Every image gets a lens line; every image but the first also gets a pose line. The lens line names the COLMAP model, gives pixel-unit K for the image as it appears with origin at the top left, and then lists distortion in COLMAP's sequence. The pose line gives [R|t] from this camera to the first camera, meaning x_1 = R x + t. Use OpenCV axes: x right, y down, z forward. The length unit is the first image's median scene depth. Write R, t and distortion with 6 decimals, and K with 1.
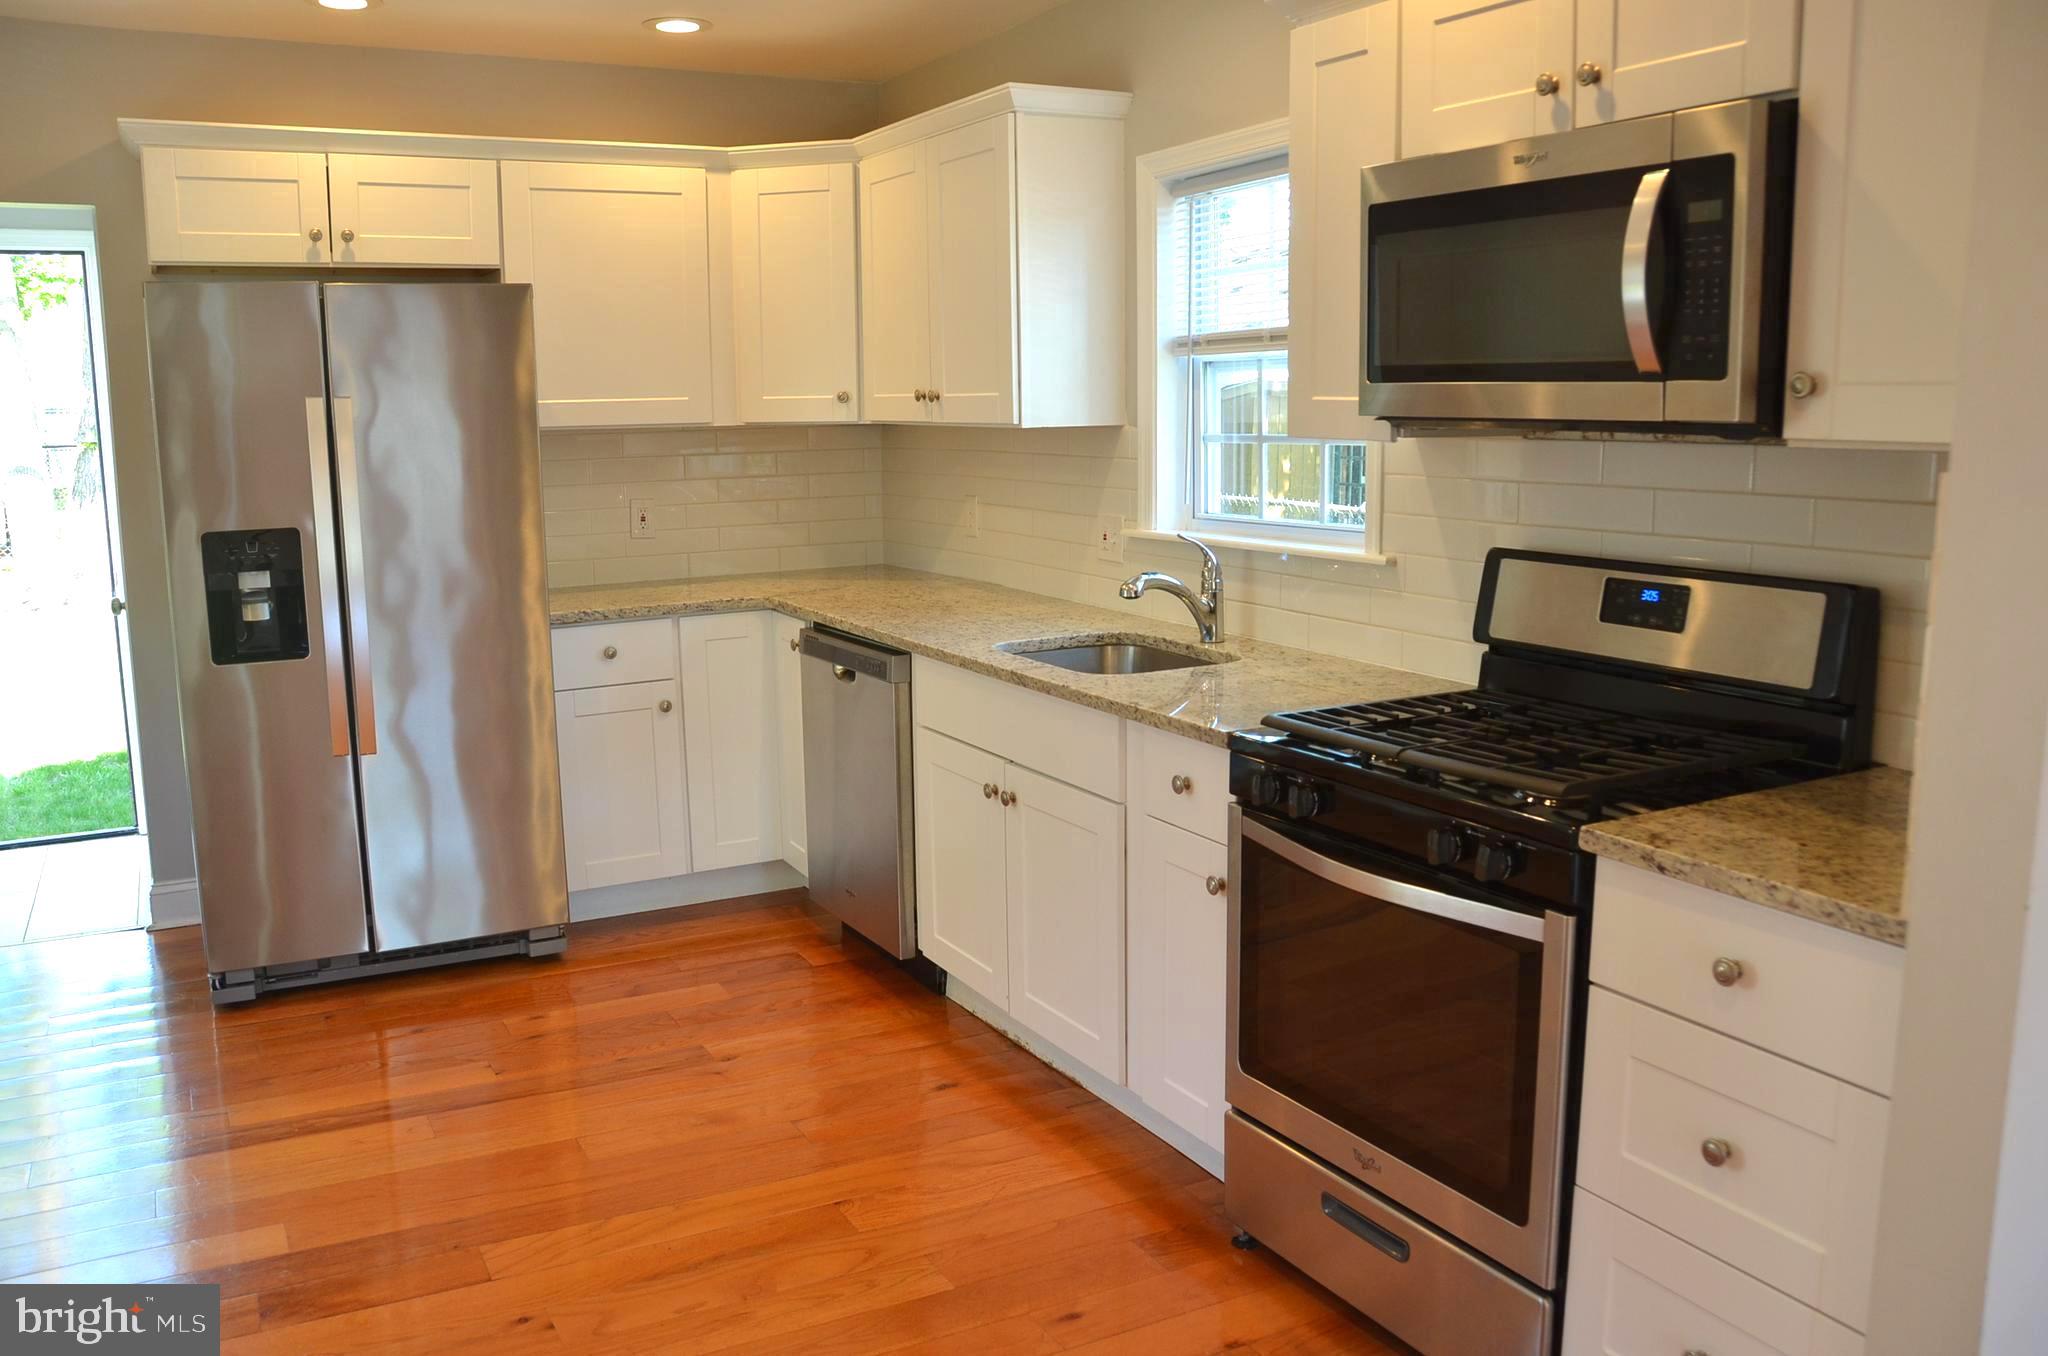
lens RADIAL K [[1651.5, 0, 1022.7], [0, 1651.5, 663.6], [0, 0, 1]] dist [-0.149419, 0.109153]
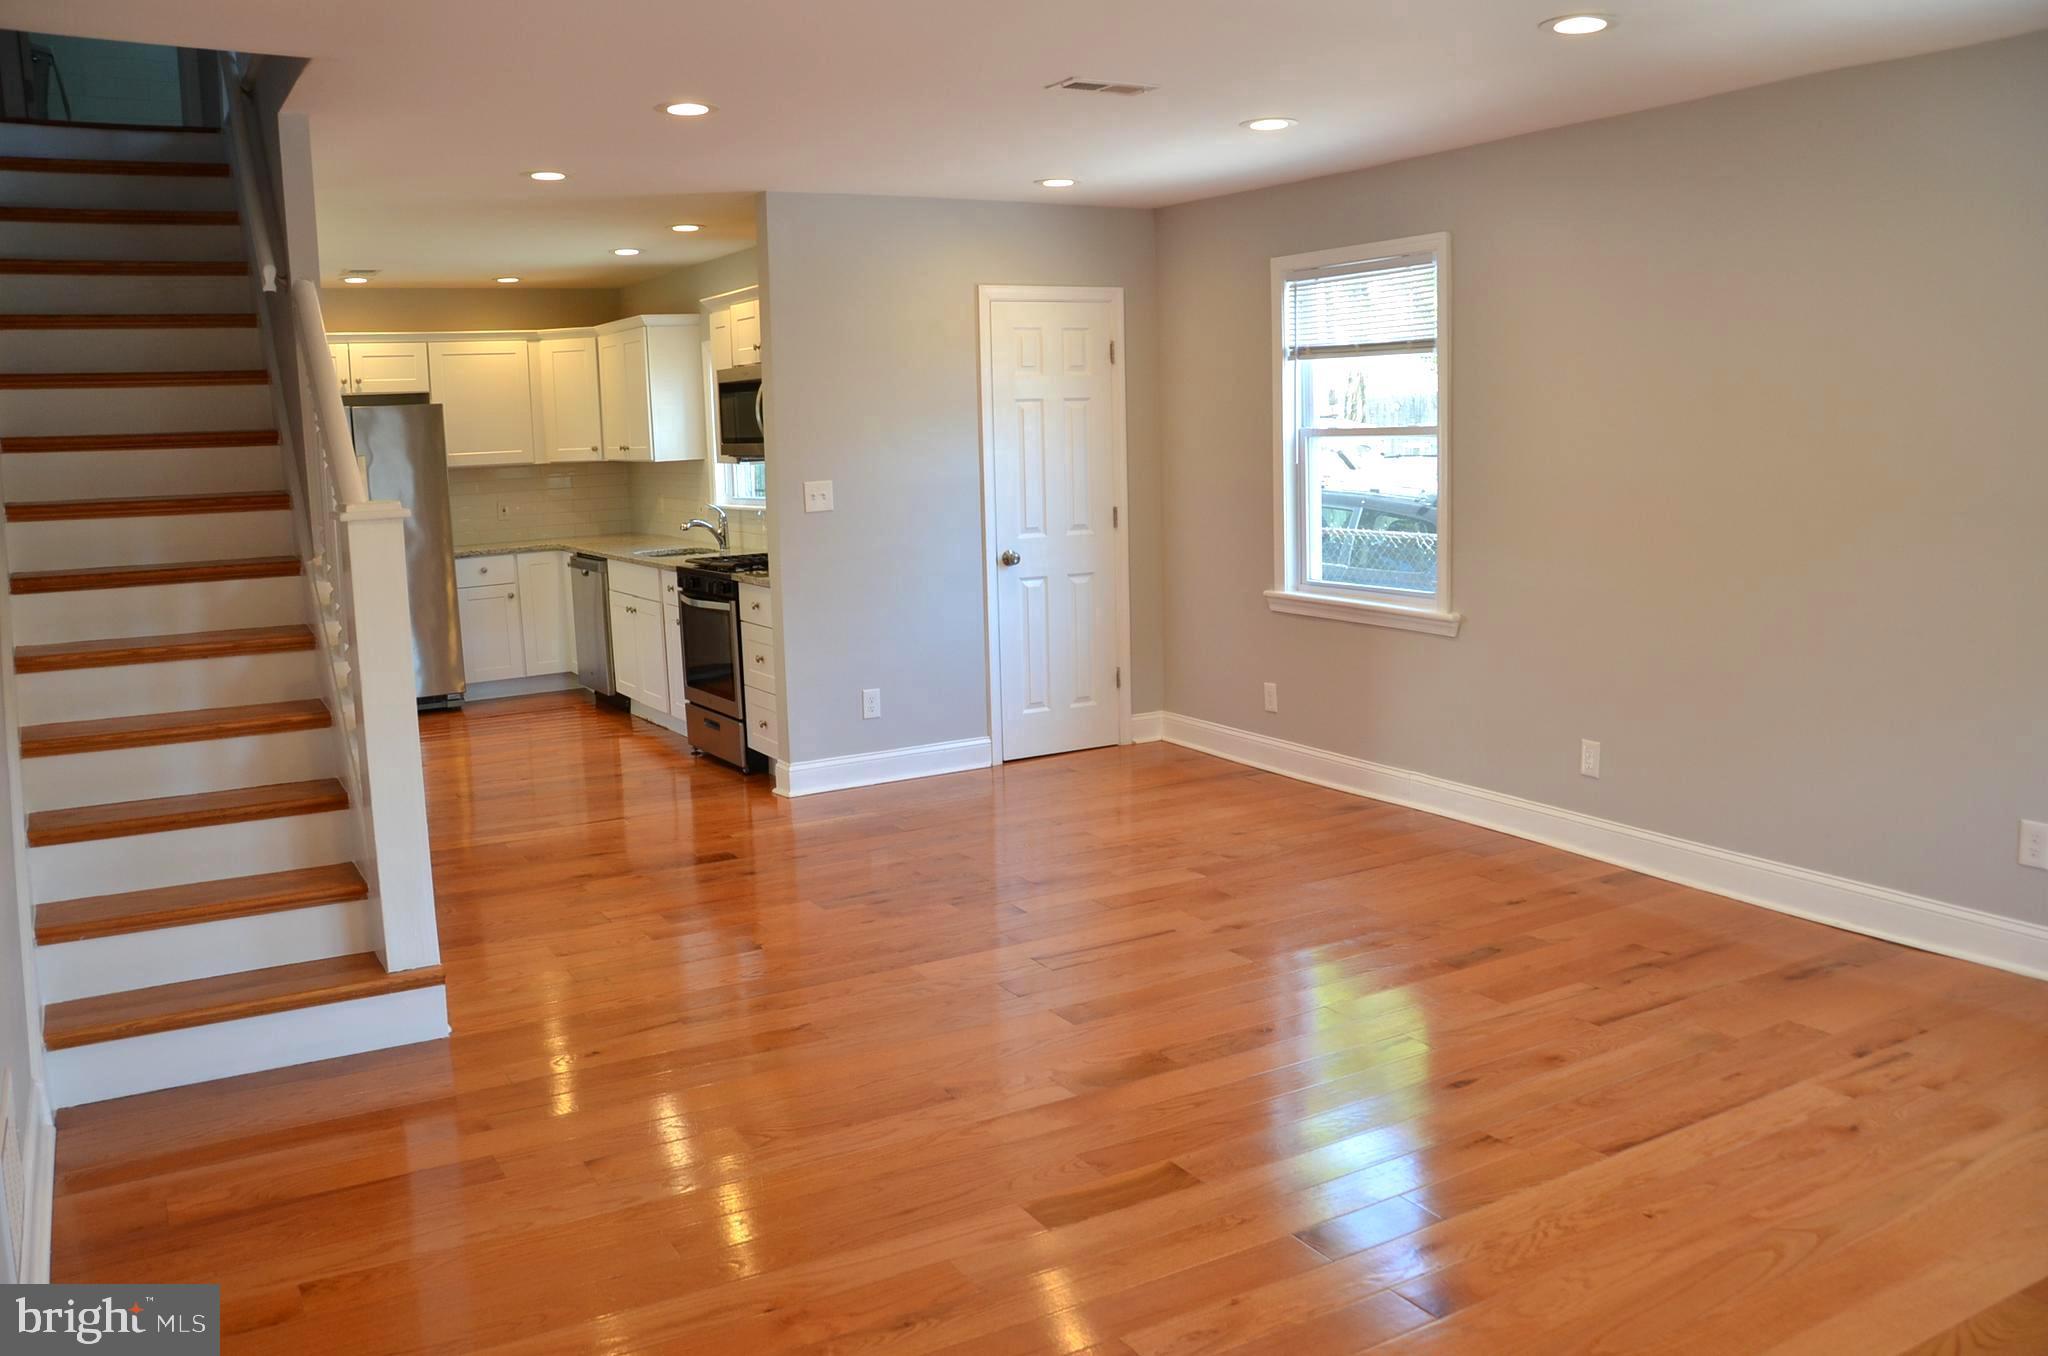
lens RADIAL K [[1651.5, 0, 1022.7], [0, 1651.5, 663.6], [0, 0, 1]] dist [-0.149419, 0.109153]
pose [[0.999365, -0.024834, 0.025539, 0.445915], [0.025210, 0.999577, -0.014516, 0.184433], [-0.025167, 0.015151, 0.999568, -1.290897]]
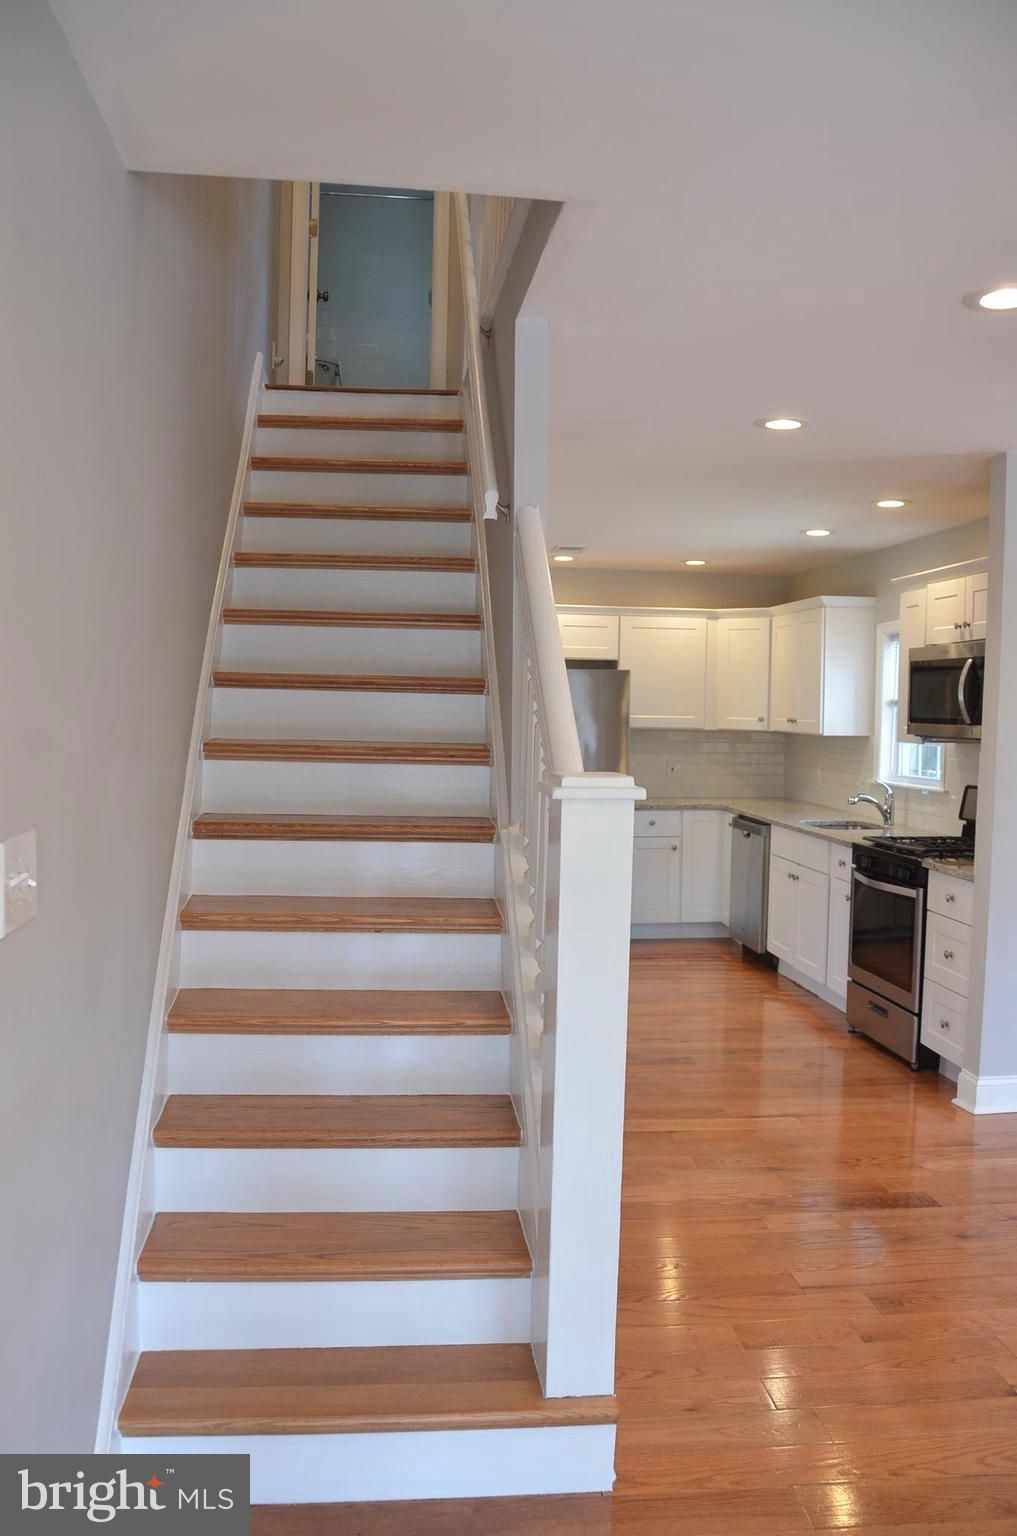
lens RADIAL K [[1238.6, 0, 508.5], [0, 1238.6, 768.0], [0, 0, 1]] dist [-0.149419, 0.109153]
pose [[0.926107, 0.044613, -0.374614, 0.247047], [-0.086128, 0.991762, -0.094815, 0.114210], [0.367298, 0.120073, 0.922320, -0.820626]]
